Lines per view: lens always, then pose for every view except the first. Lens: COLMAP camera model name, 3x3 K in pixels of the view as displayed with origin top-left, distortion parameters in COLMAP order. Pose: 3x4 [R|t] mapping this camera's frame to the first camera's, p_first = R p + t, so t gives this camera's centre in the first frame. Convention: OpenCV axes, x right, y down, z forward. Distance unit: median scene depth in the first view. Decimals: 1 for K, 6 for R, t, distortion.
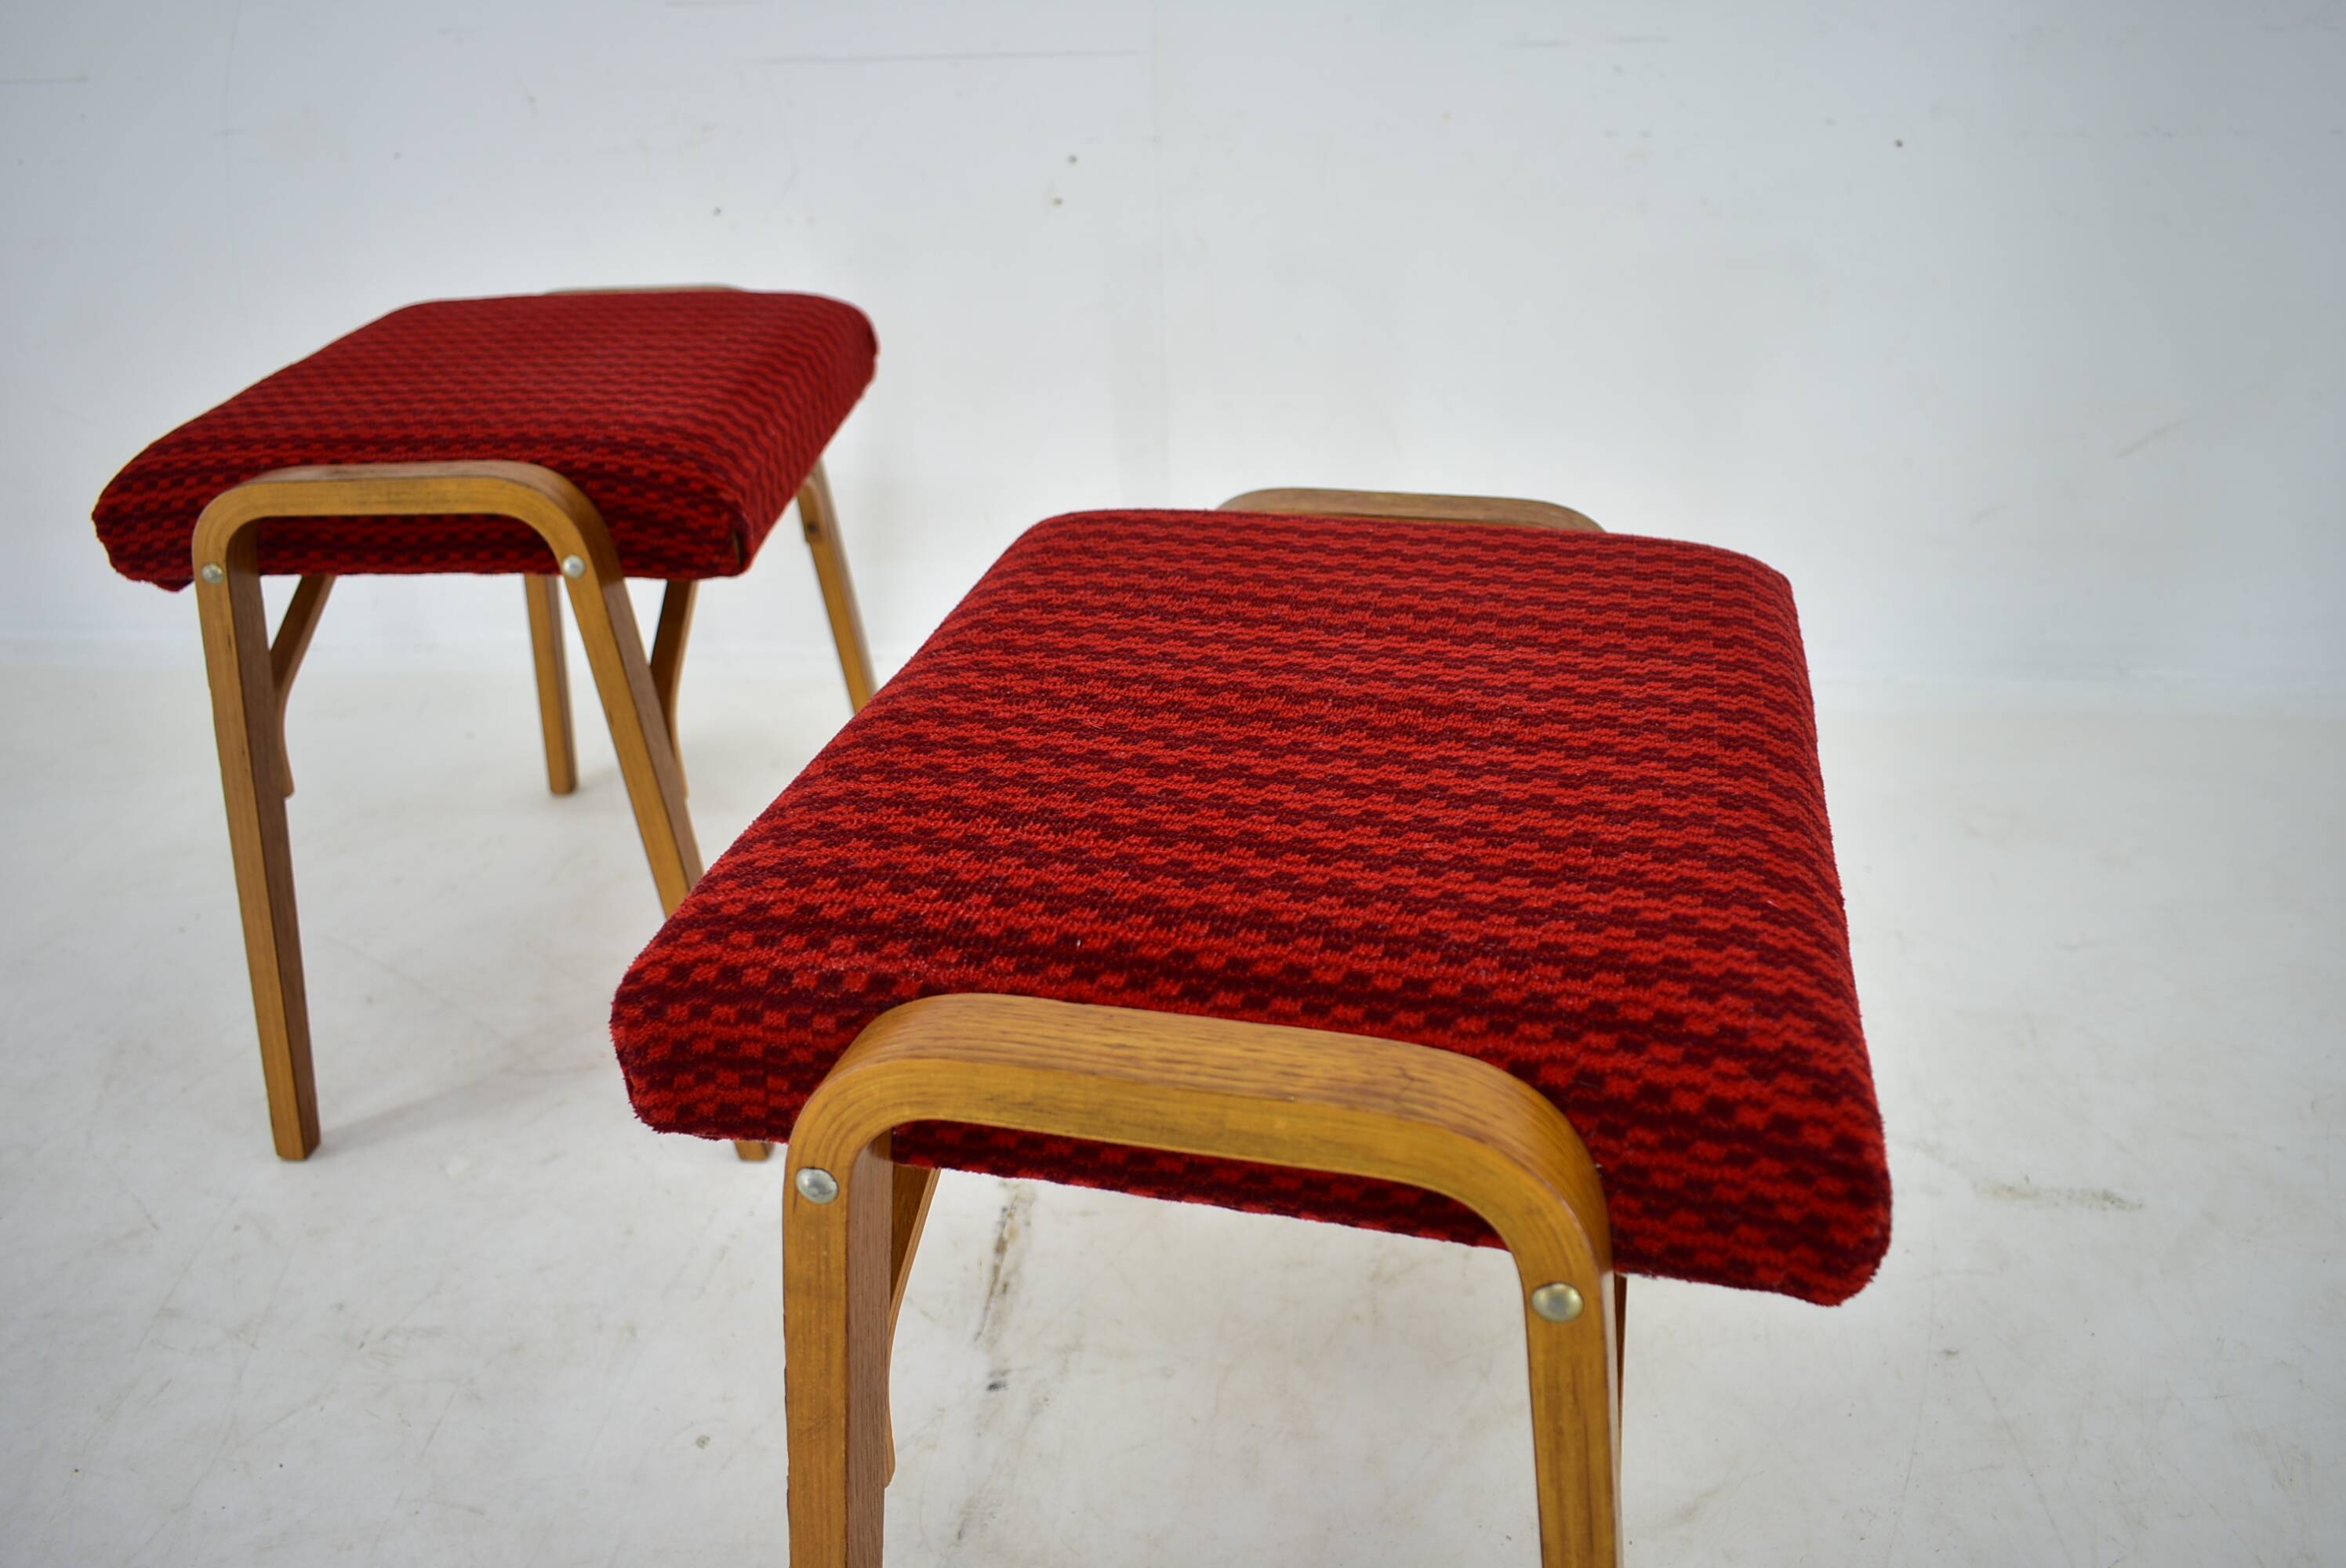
lens RADIAL K [[1764.8, 0, 1172.6], [0, 1764.8, 802.6], [0, 0, 1]] dist [-0.018309, -0.000621]
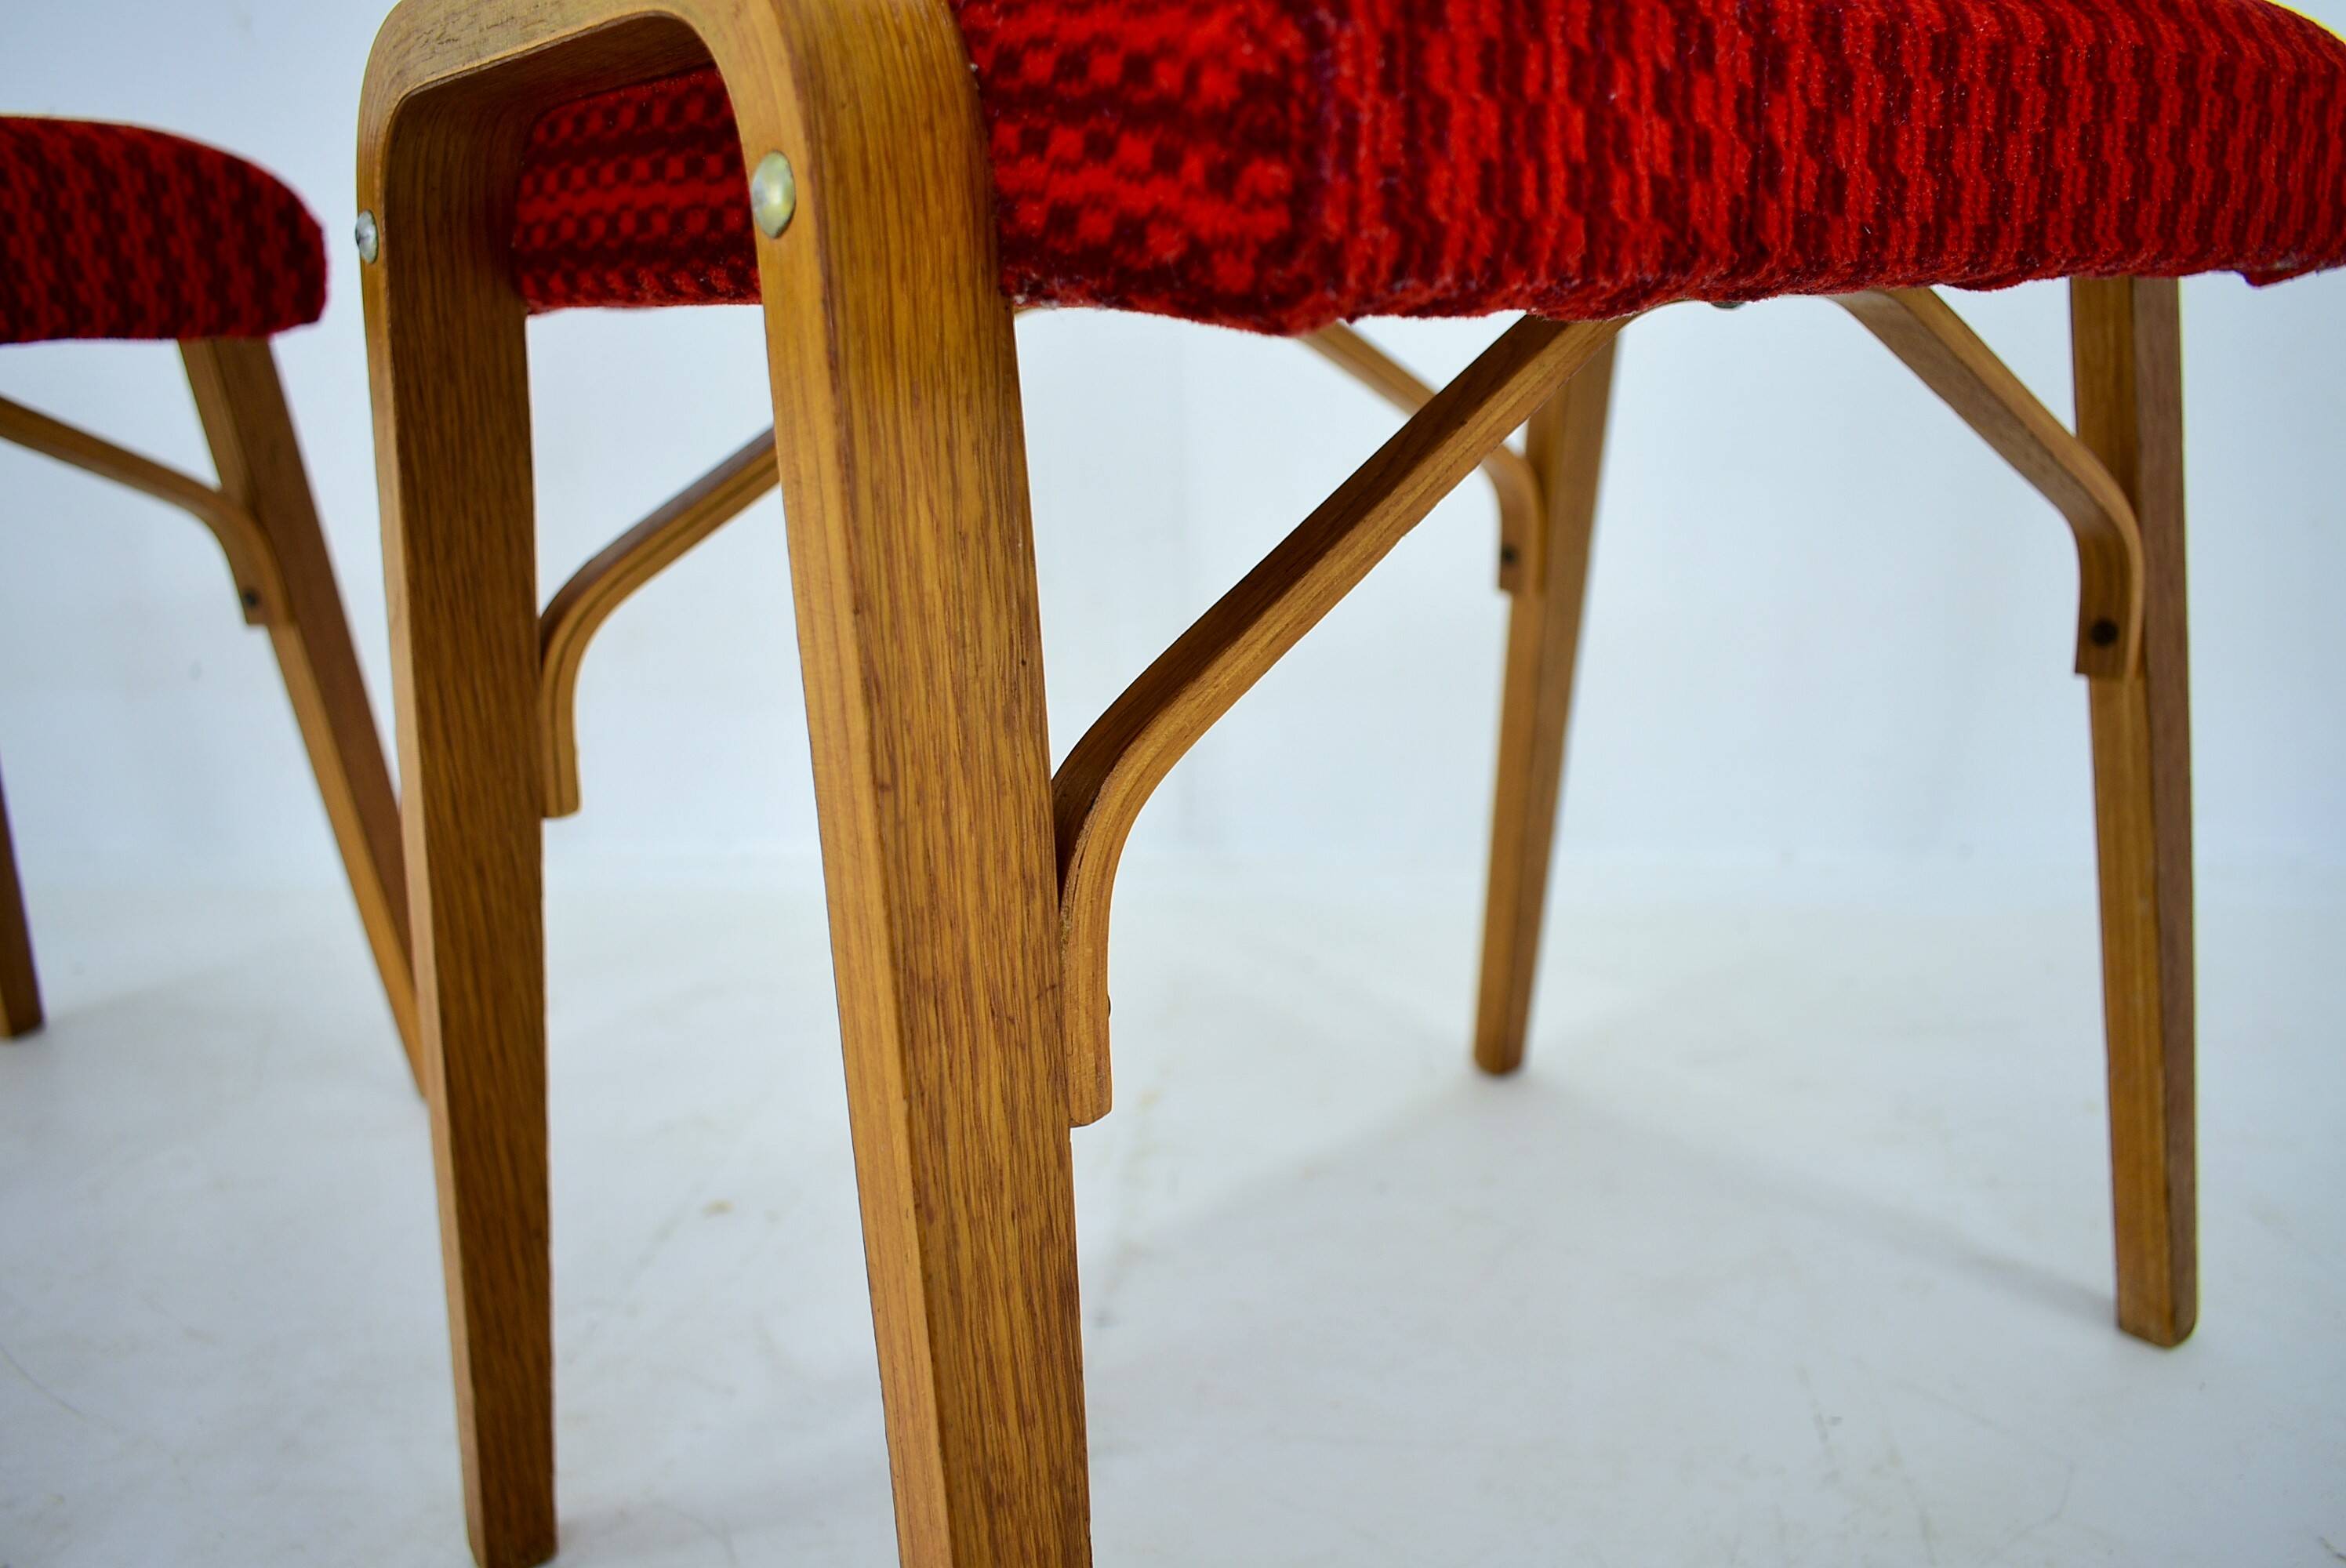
lens RADIAL K [[1764.8, 0, 1172.6], [0, 1764.8, 802.6], [0, 0, 1]] dist [-0.018309, -0.000621]
pose [[0.811665, 0.172812, -0.557975, 0.620492], [-0.265860, 0.959852, -0.089457, 0.444357], [0.520114, 0.220952, 0.825022, 0.554098]]
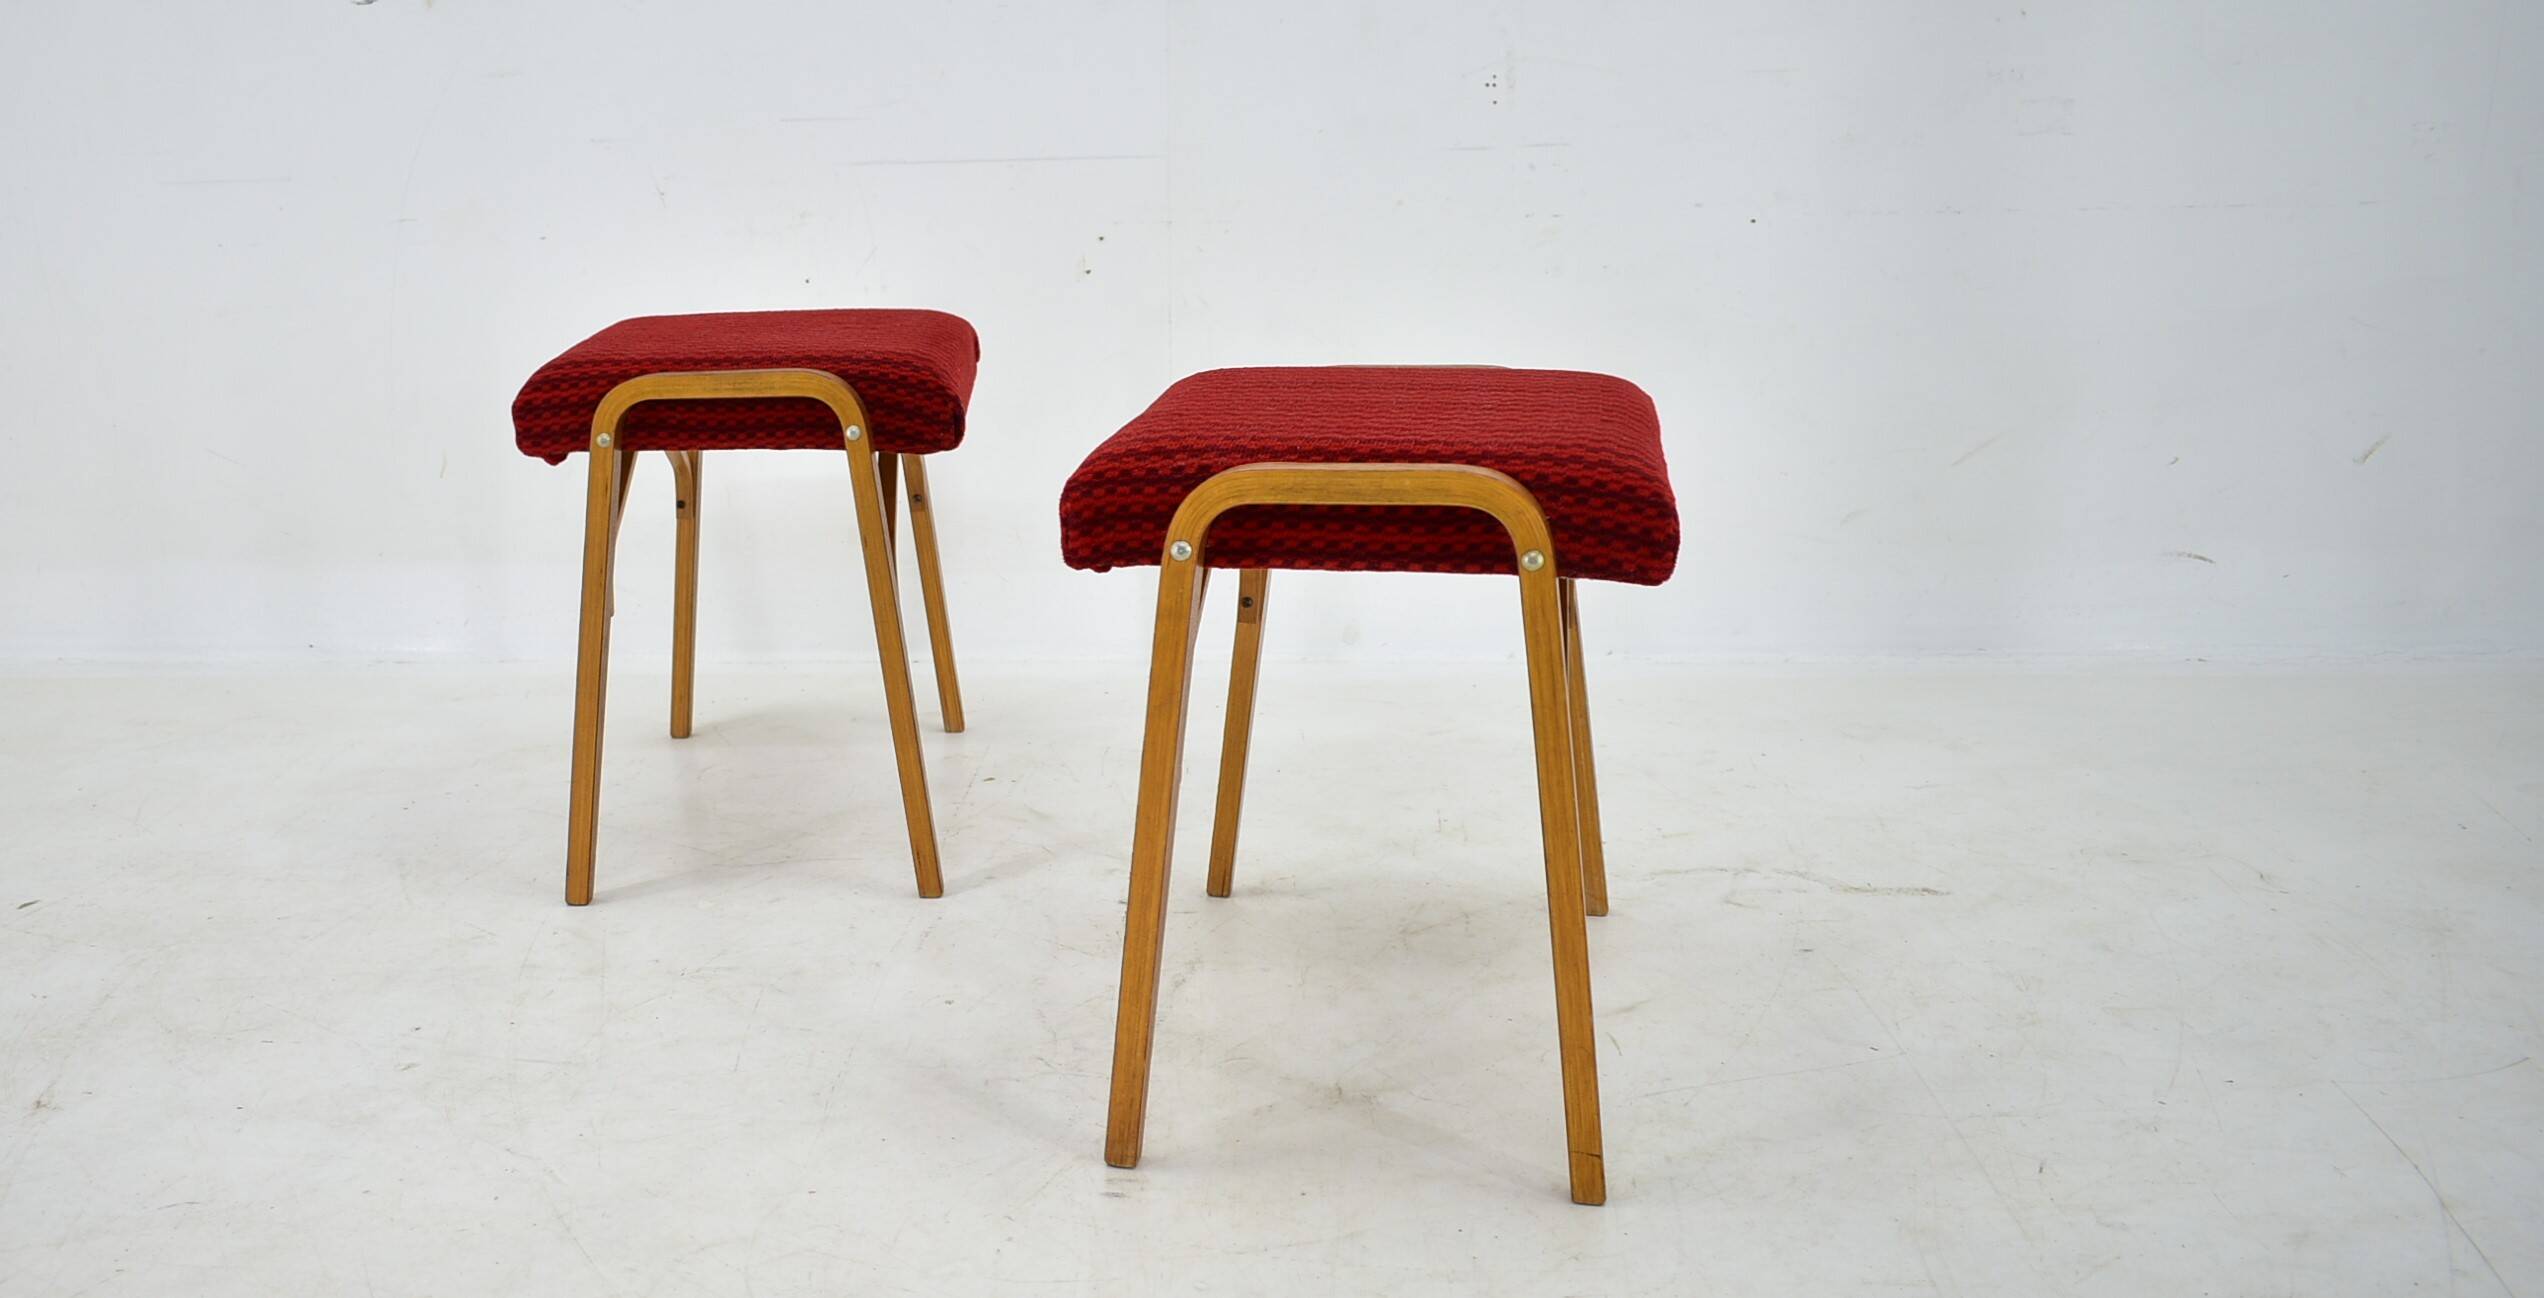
lens RADIAL K [[2245.1, 0, 1048.6], [0, 2245.1, 724.4], [0, 0, 1]] dist [-0.016401, -0.004524]
pose [[0.999813, -0.003545, 0.019024, -0.405133], [0.007353, 0.978945, -0.203991, 0.950872], [-0.017900, 0.204092, 0.978788, -1.558375]]
